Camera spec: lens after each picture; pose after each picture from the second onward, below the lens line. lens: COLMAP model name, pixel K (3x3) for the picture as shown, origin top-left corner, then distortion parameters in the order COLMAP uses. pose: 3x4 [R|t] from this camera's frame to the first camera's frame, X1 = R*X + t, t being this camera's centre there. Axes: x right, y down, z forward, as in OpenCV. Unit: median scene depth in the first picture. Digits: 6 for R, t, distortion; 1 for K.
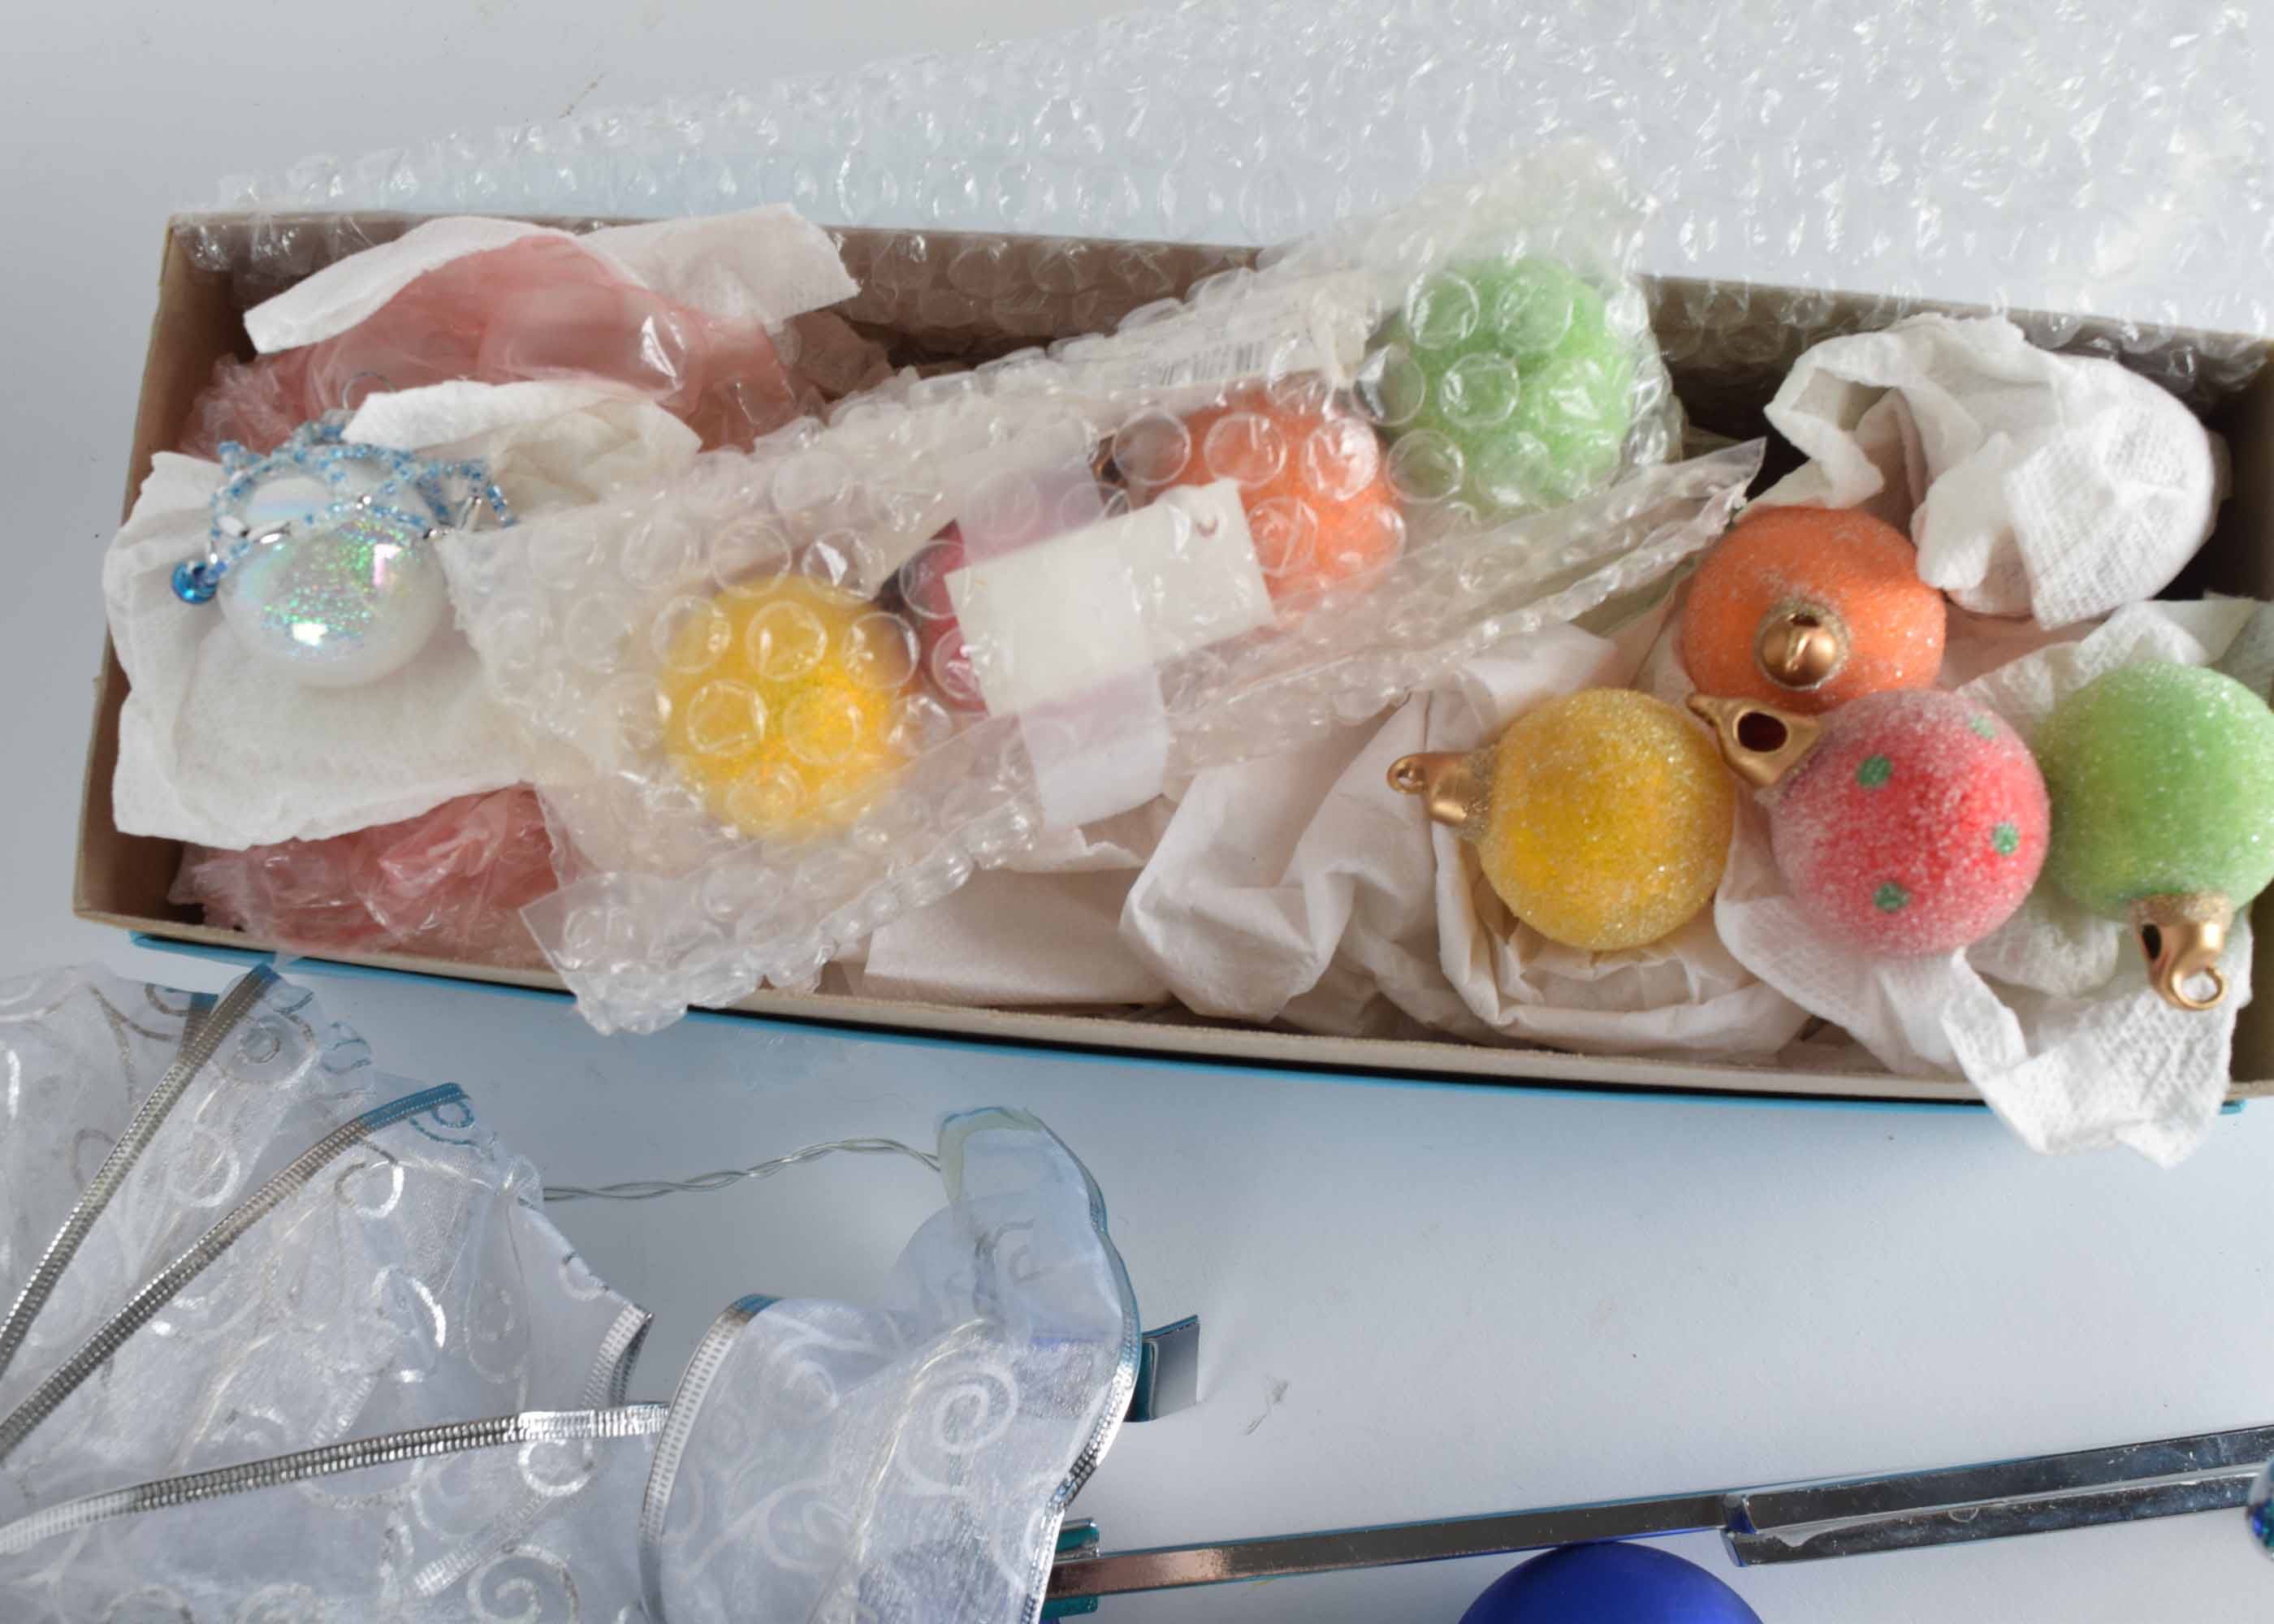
lens RADIAL K [[2352.5, 0, 1137.0], [0, 2352.5, 812.0], [0, 0, 1]] dist [-0.097555, 0.018856]
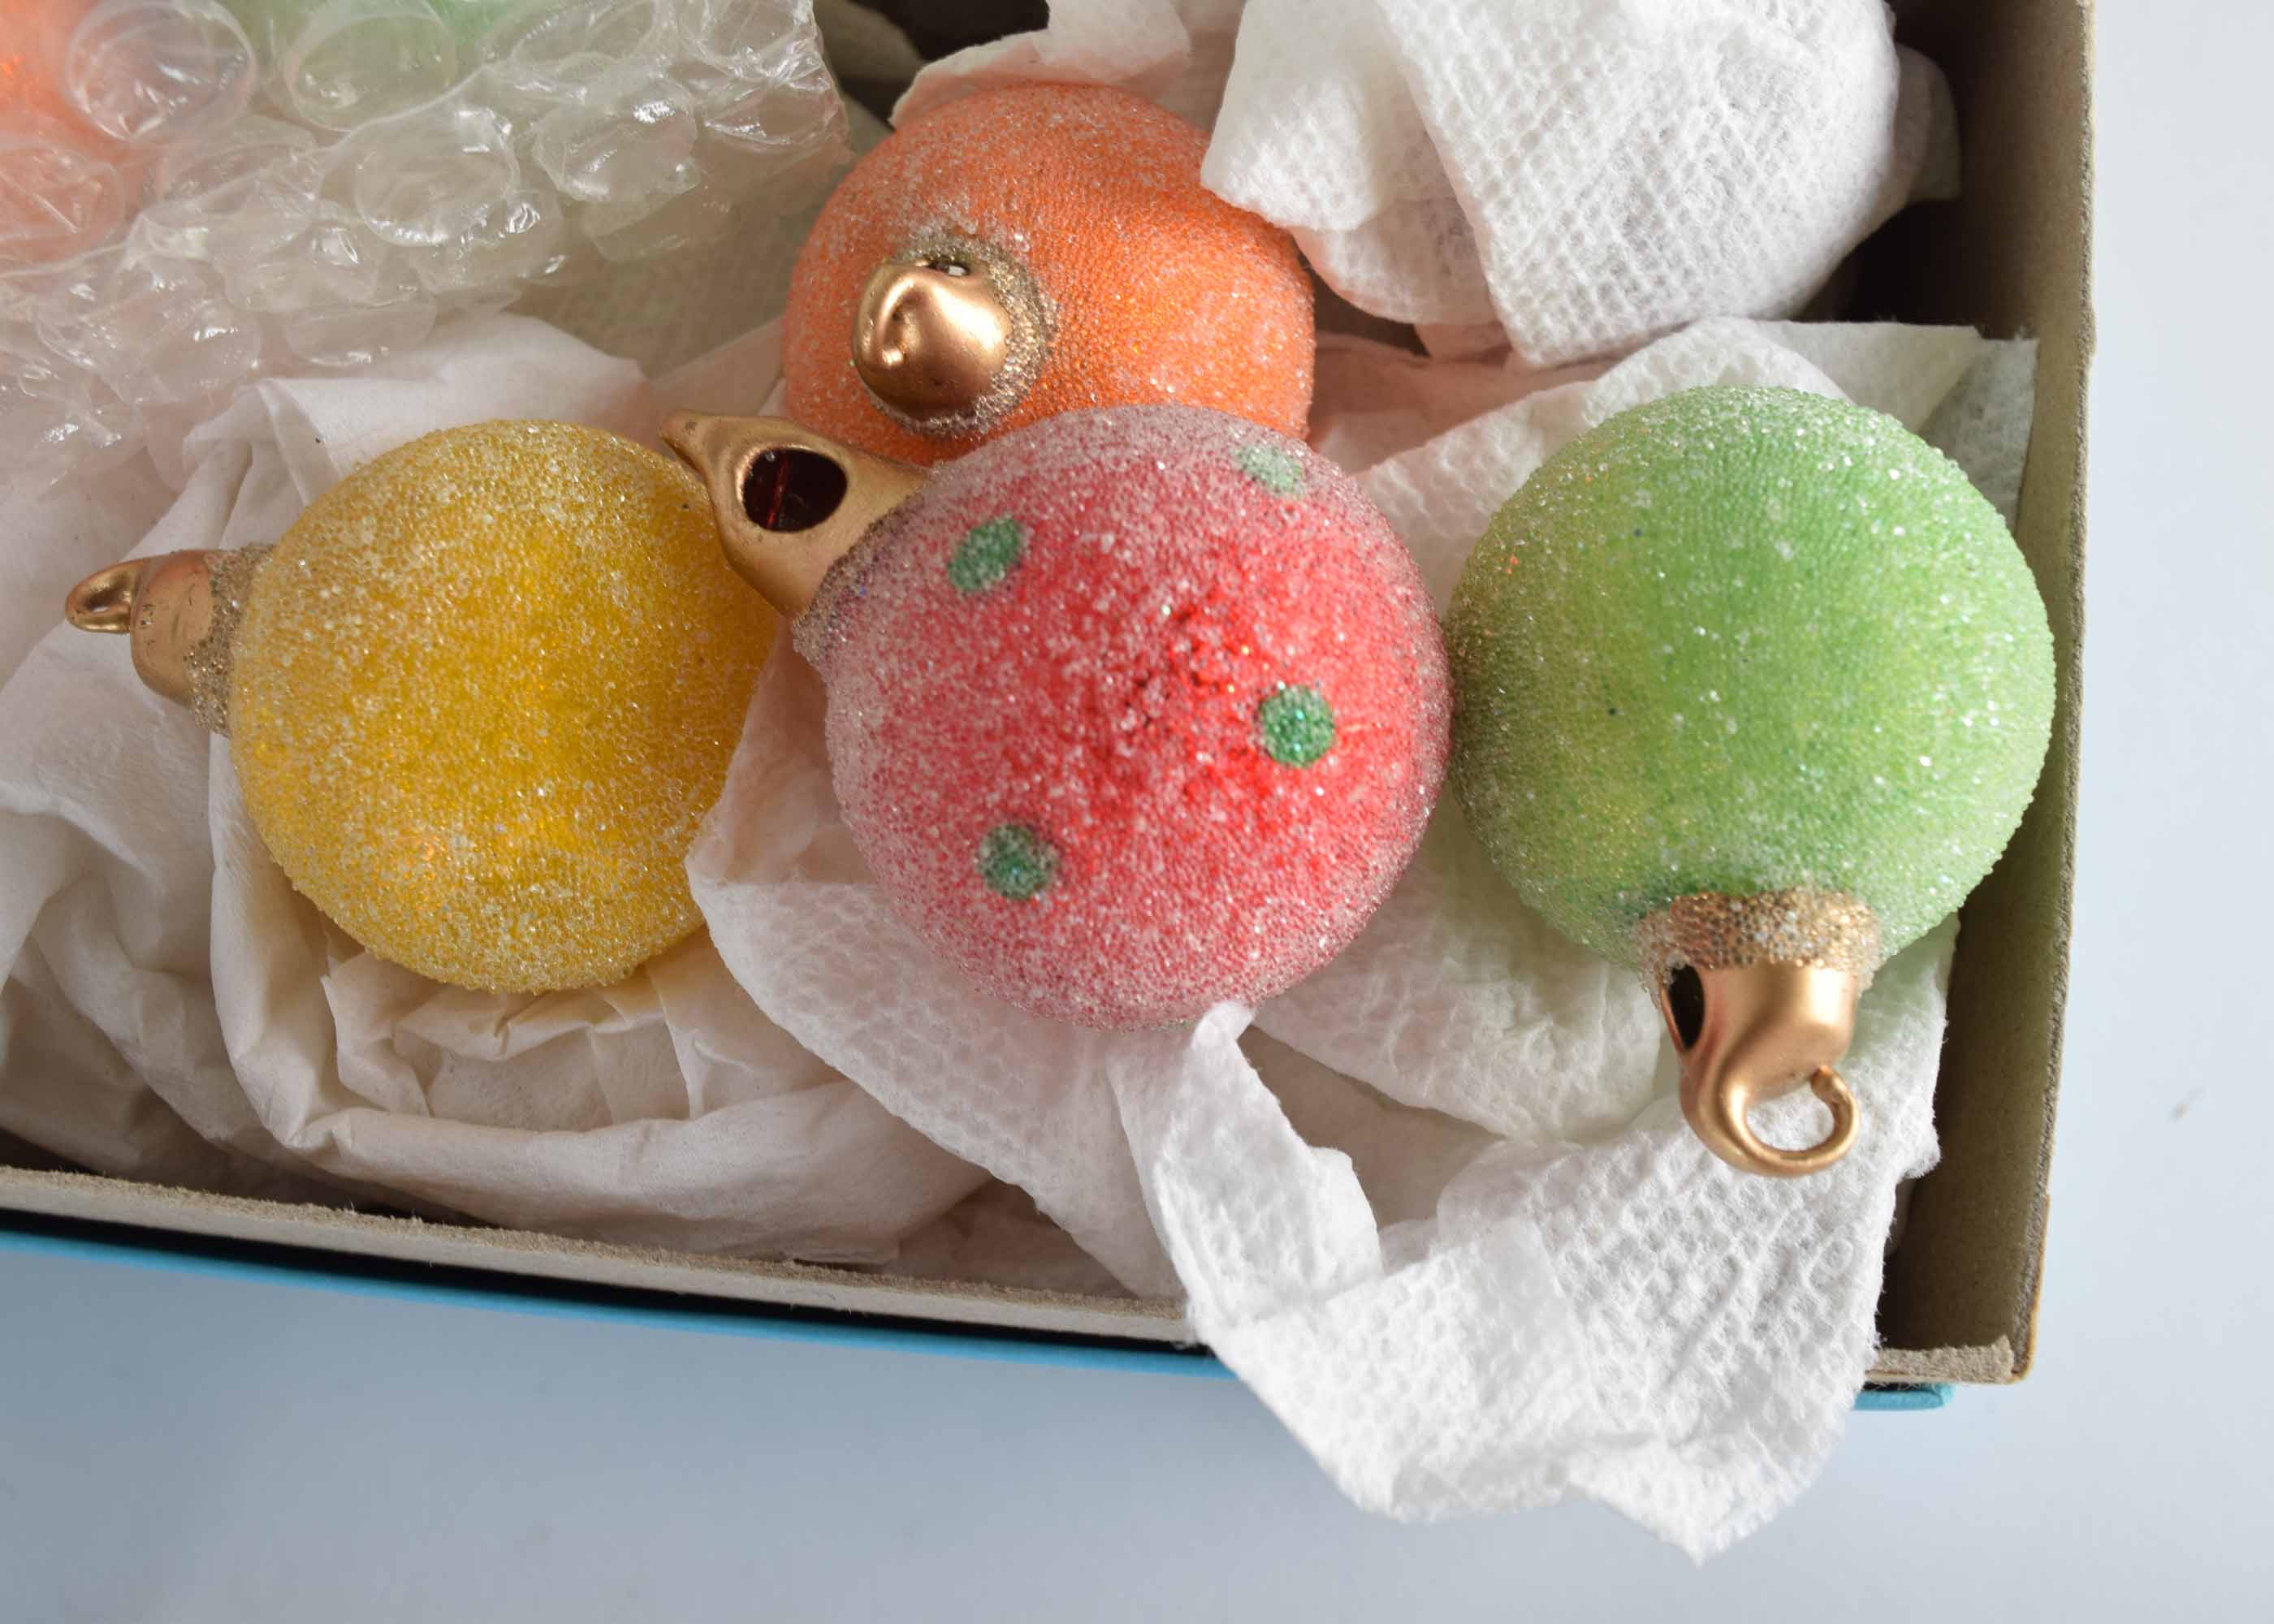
lens RADIAL K [[2352.5, 0, 1137.0], [0, 2352.5, 812.0], [0, 0, 1]] dist [-0.097555, 0.018856]
pose [[0.998616, 0.042299, 0.031269, 0.319321], [-0.039768, 0.996194, -0.077558, 0.056891], [-0.034431, 0.076207, 0.996497, 0.566377]]
